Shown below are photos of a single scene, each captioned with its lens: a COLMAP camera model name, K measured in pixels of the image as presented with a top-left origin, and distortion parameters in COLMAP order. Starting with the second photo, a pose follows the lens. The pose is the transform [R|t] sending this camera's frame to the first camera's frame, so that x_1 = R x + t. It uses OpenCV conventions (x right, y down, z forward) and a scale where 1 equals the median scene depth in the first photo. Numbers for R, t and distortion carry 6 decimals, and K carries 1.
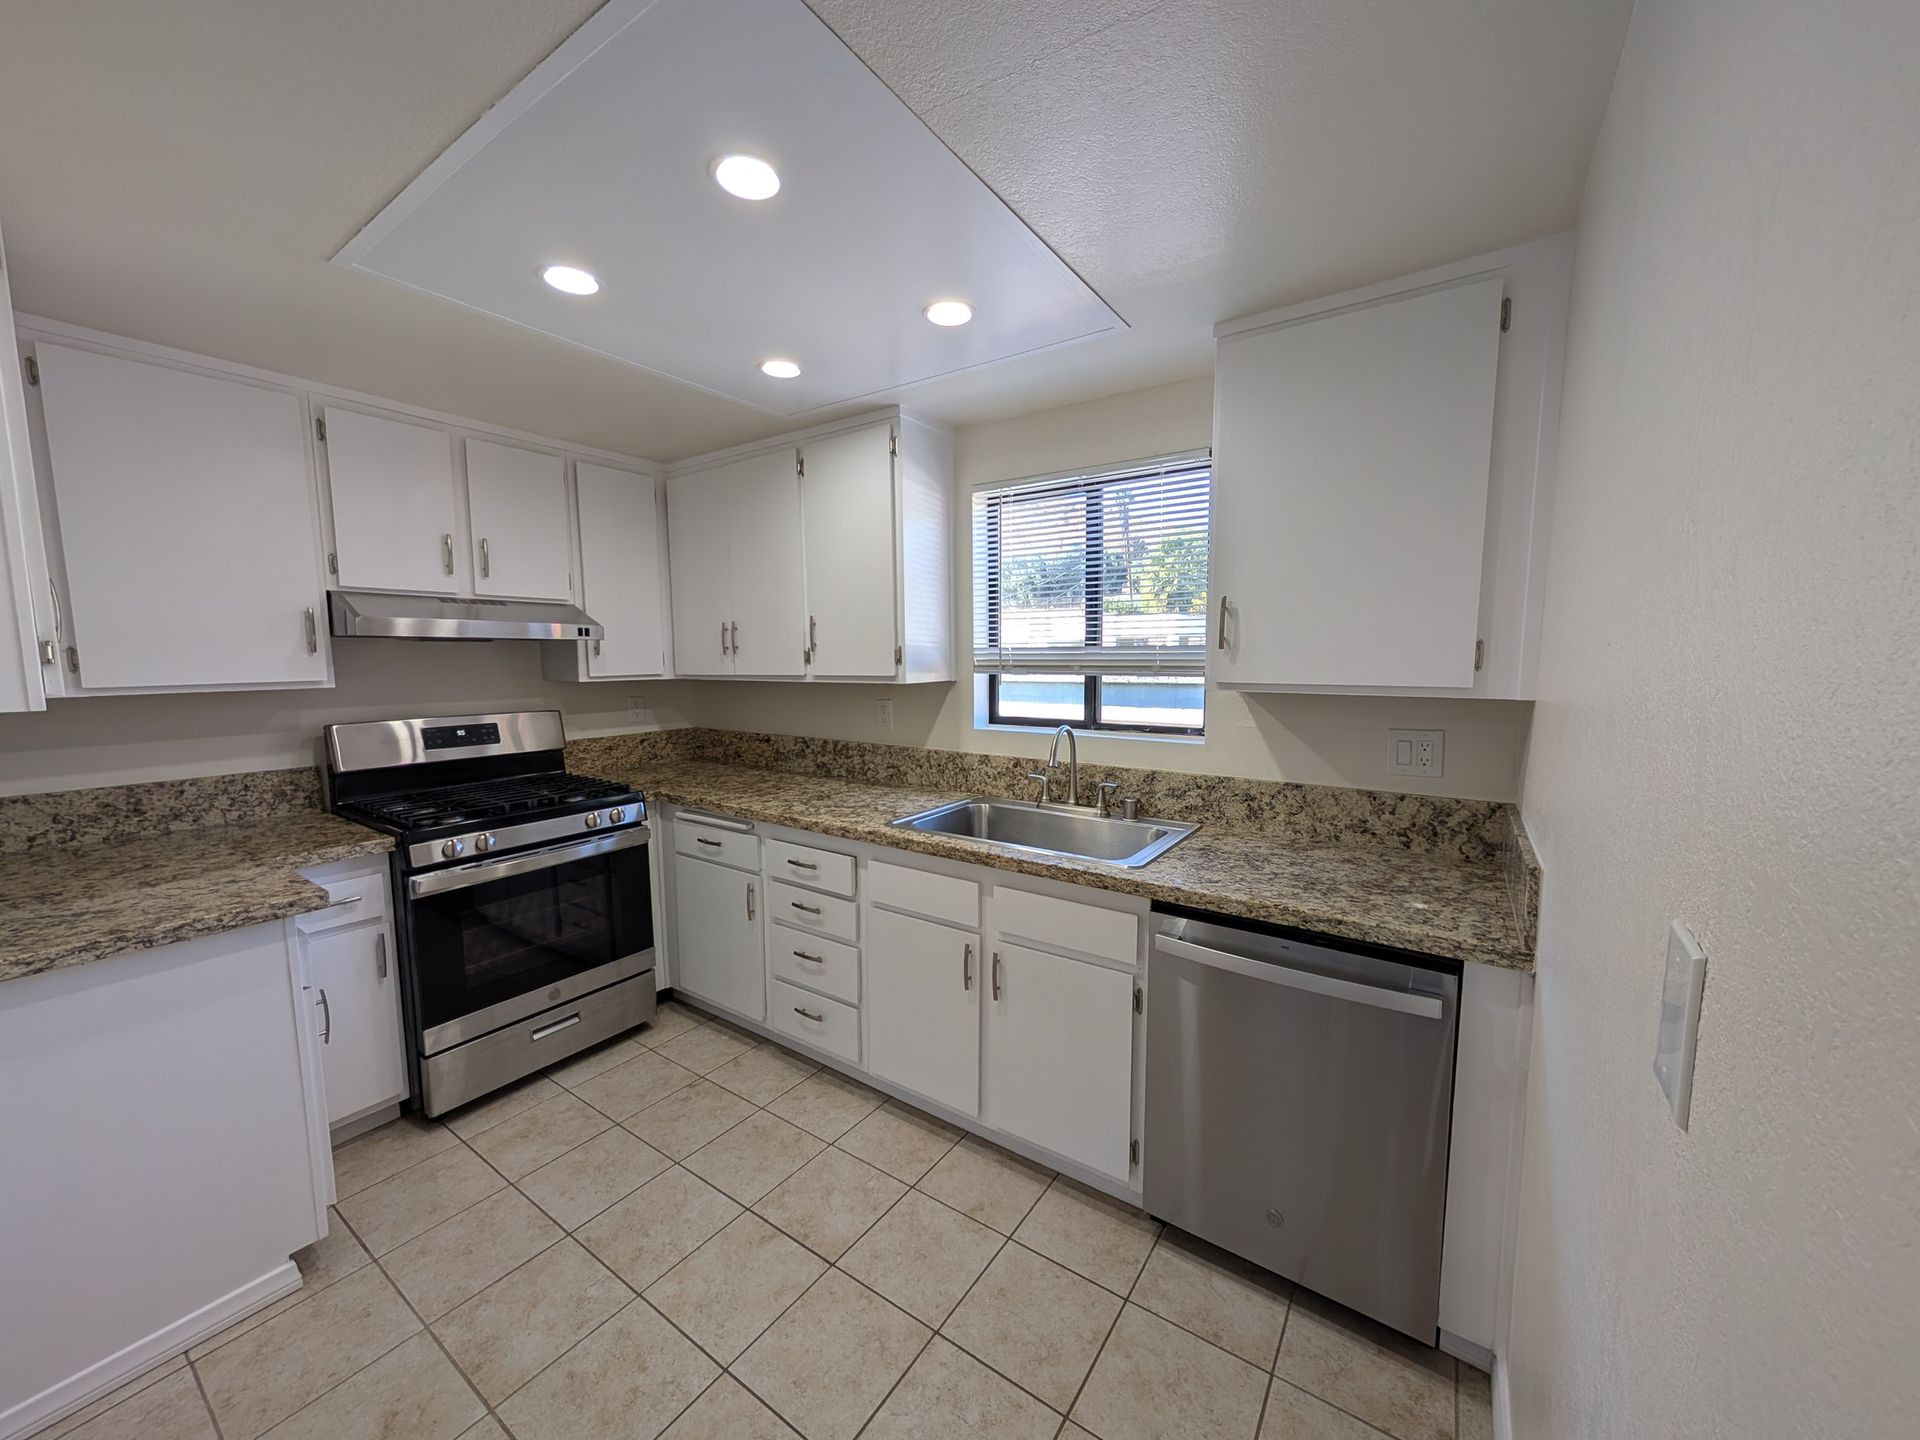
lens RADIAL K [[723.7, 0, 963.0], [0, 723.7, 726.8], [0, 0, 1]] dist [-0.000958, 0.000194]
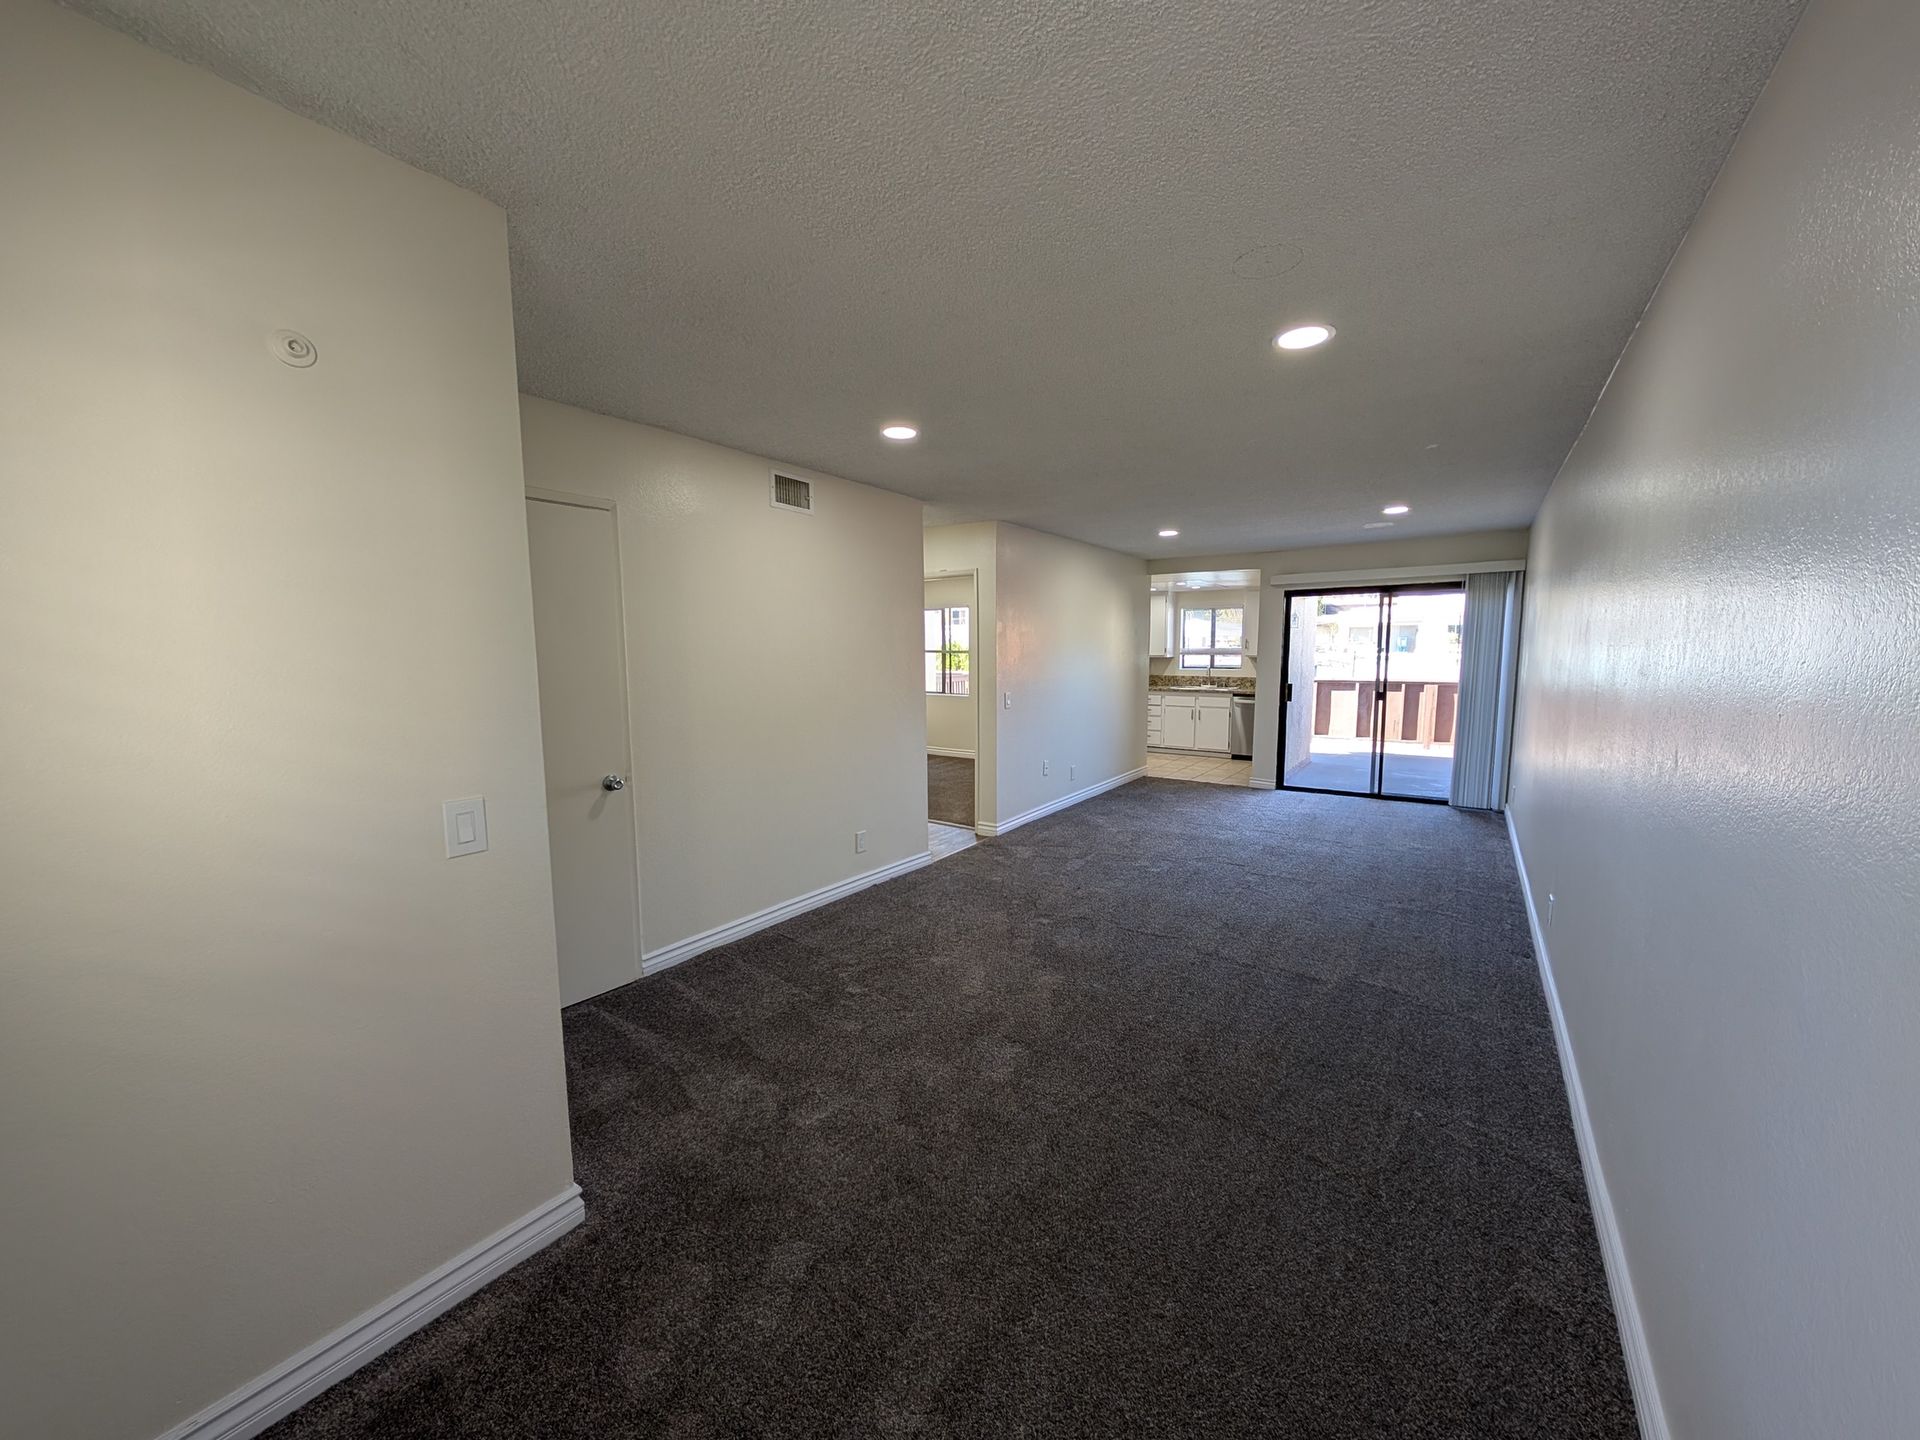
lens RADIAL K [[723.7, 0, 963.0], [0, 723.7, 726.8], [0, 0, 1]] dist [-0.000958, 0.000194]
pose [[0.999943, -0.008408, -0.006517, -1.194628], [0.008429, 0.999959, 0.003231, 0.308188], [0.006489, -0.003286, 0.999974, -3.063377]]
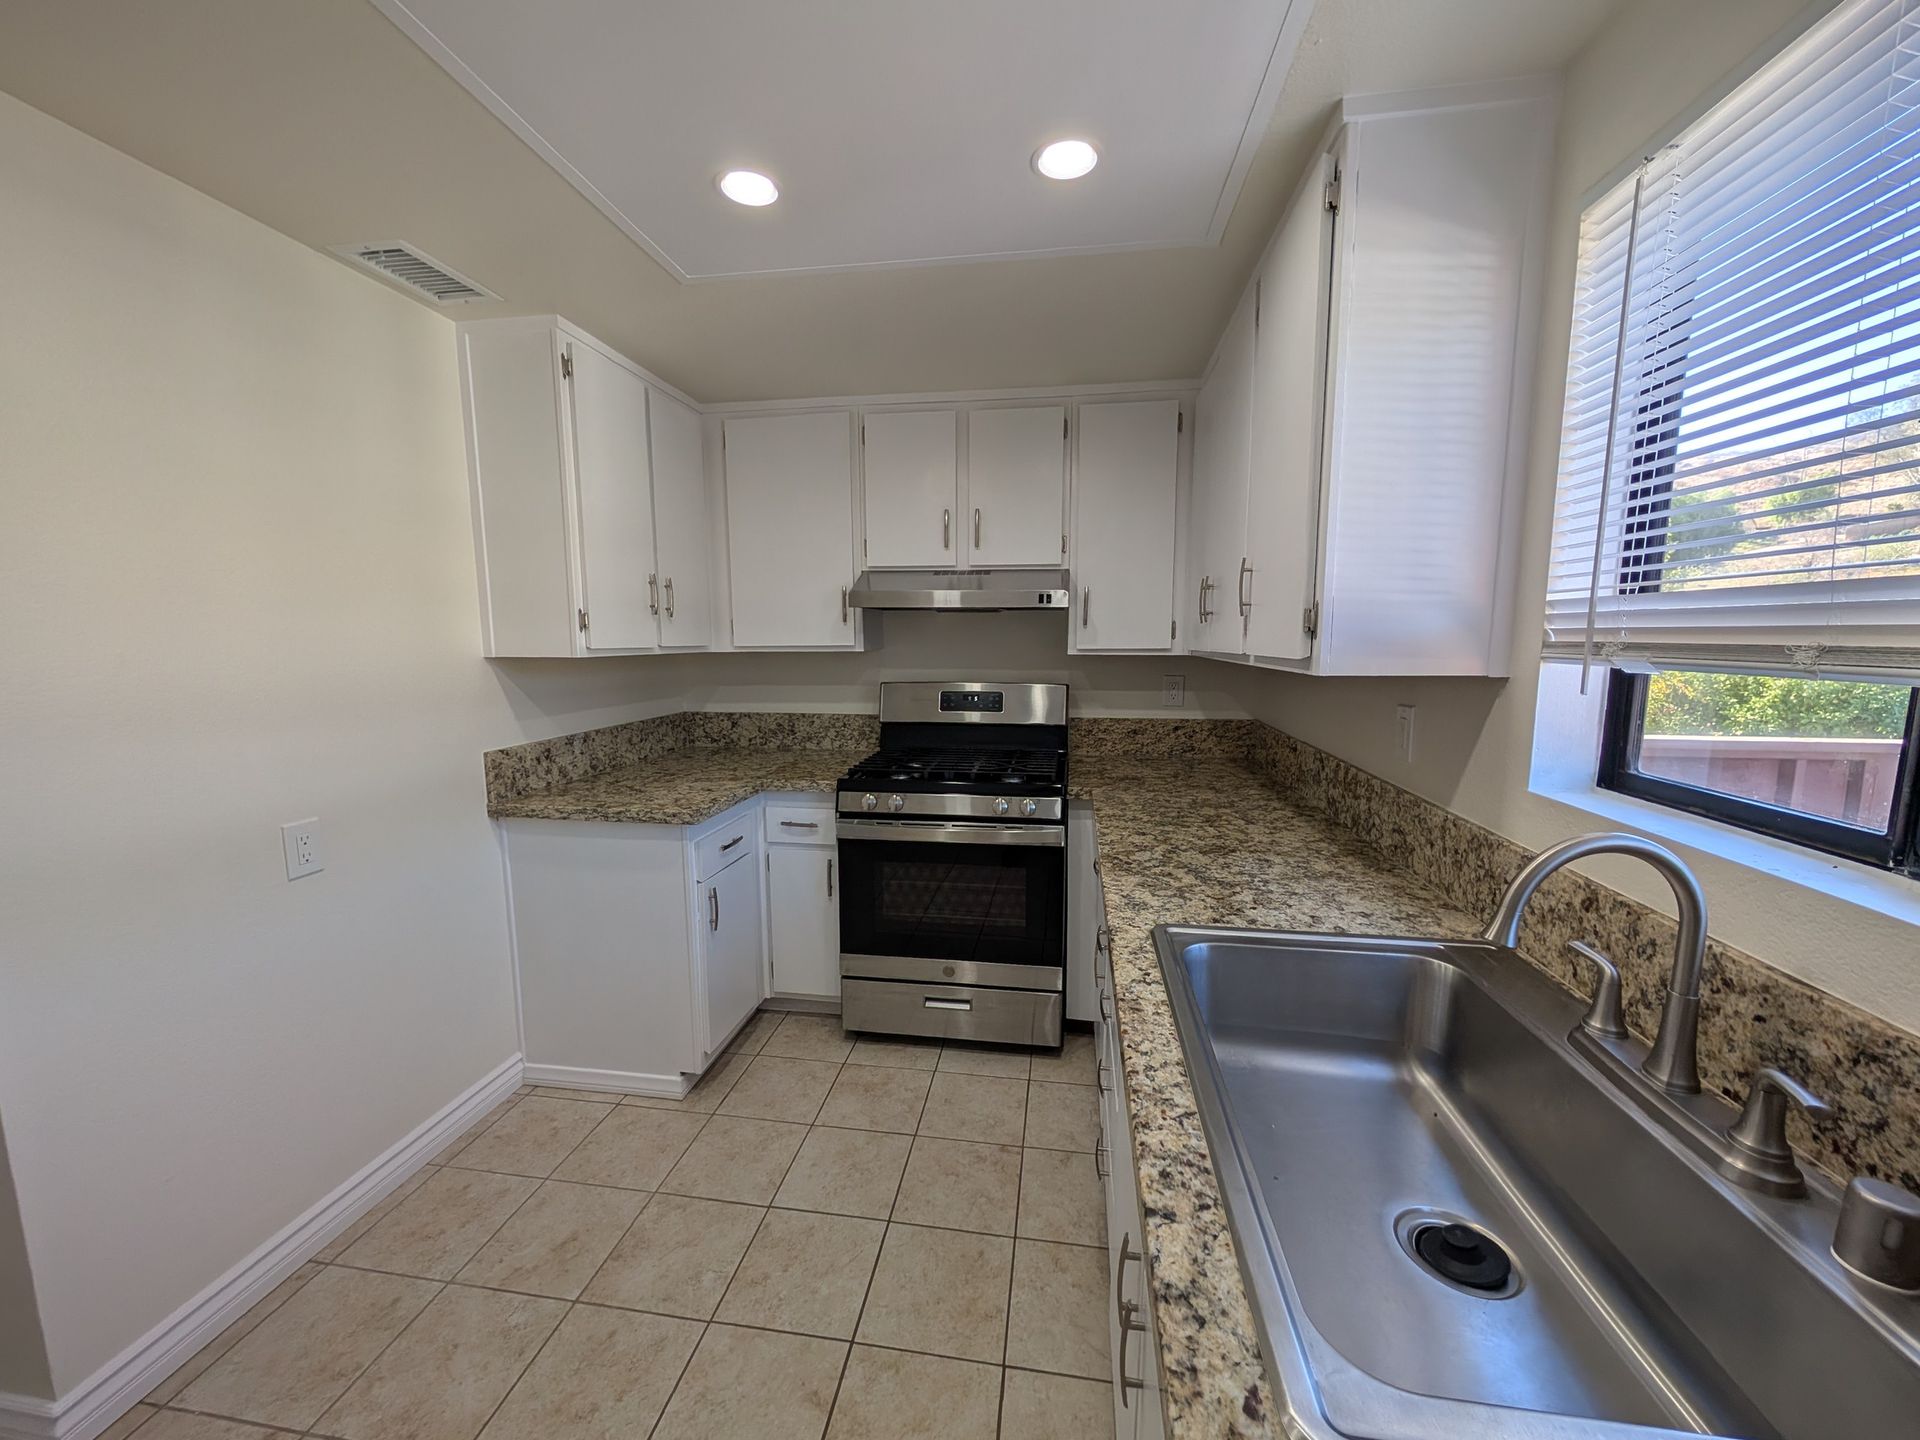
lens RADIAL K [[723.7, 0, 963.0], [0, 723.7, 726.8], [0, 0, 1]] dist [-0.000958, 0.000194]
pose [[0.434114, 0.119632, -0.892879, 0.269750], [-0.091645, 0.991866, 0.088337, -0.045632], [0.896184, 0.043480, 0.441546, 0.549622]]
